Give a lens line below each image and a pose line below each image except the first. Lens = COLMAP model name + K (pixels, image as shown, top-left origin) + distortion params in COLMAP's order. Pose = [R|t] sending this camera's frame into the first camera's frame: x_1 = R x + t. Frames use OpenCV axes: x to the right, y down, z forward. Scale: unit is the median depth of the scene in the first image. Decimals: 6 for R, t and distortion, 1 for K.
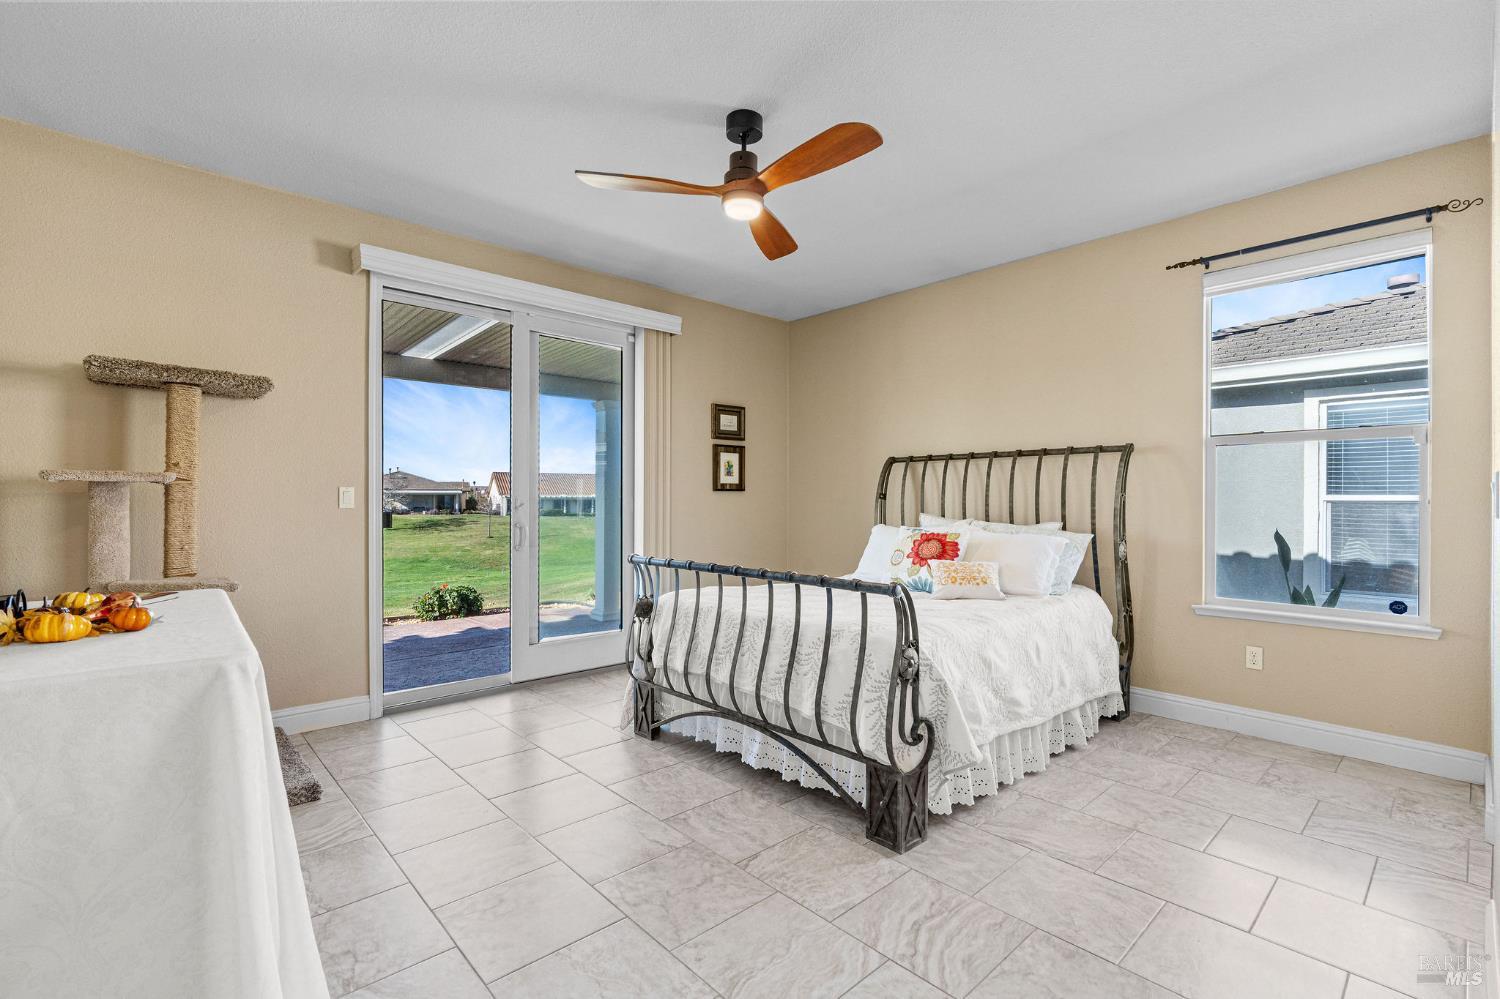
lens RADIAL K [[677.9, 0, 741.3], [0, 677.9, 499.3], [0, 0, 1]] dist [-0.008358, 0.003351]
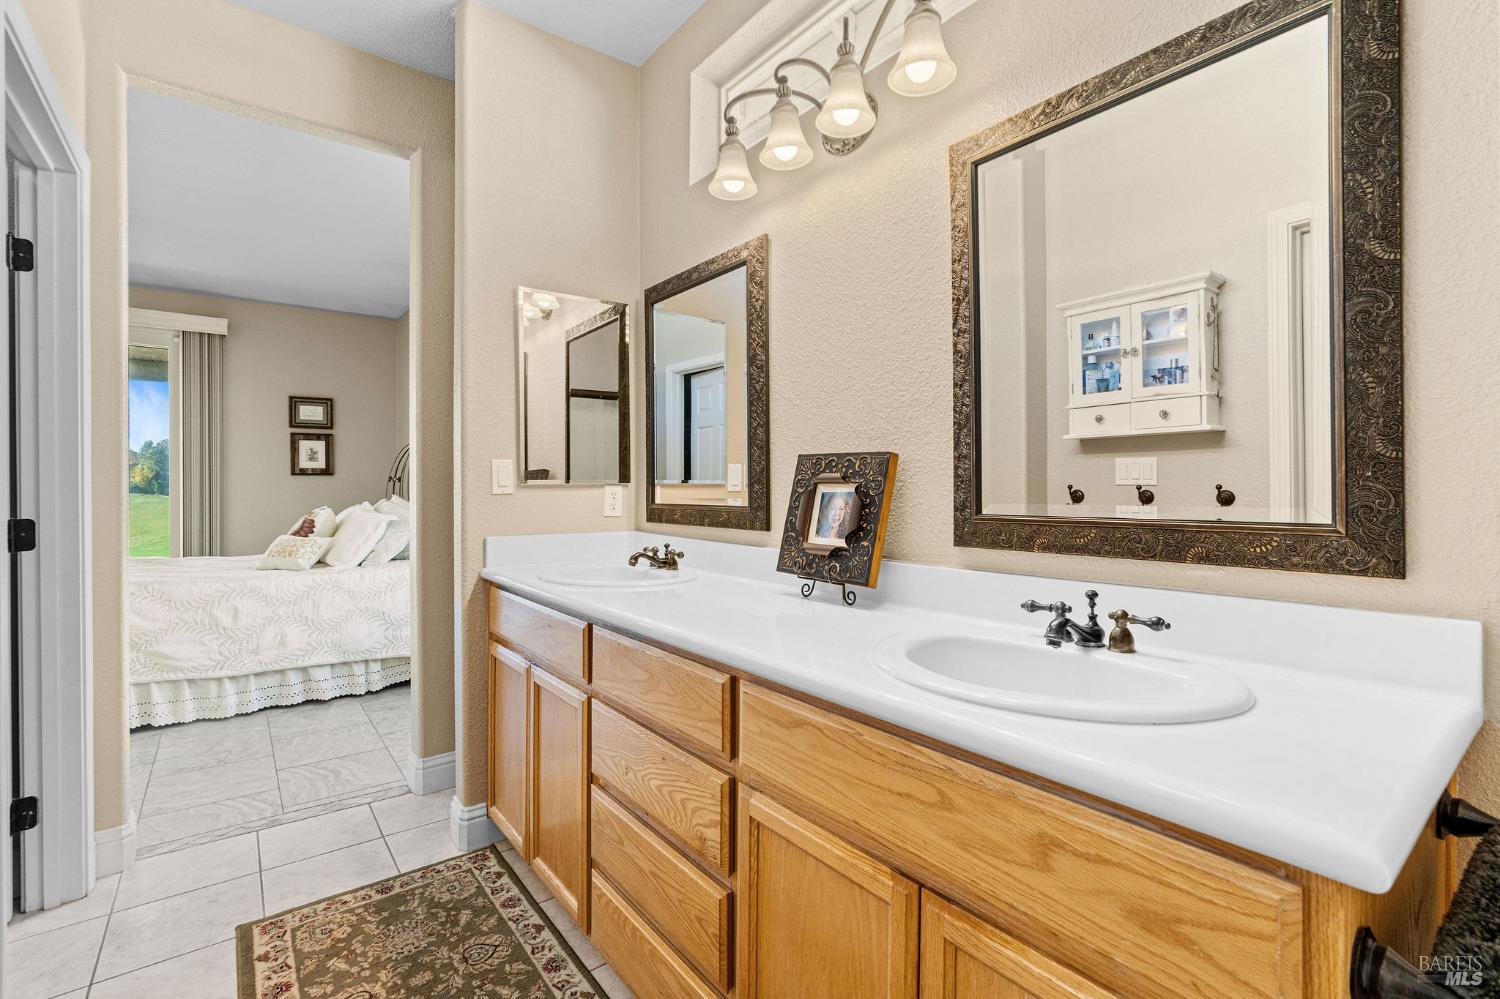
lens RADIAL K [[677.9, 0, 721.3], [0, 677.9, 489.9], [0, 0, 1]] dist [-0.008358, 0.003351]
pose [[0.994721, -0.005981, -0.102445, 0.764905], [0.007149, 0.999914, 0.011032, 0.004472], [0.102370, -0.011706, 0.994678, -0.027318]]
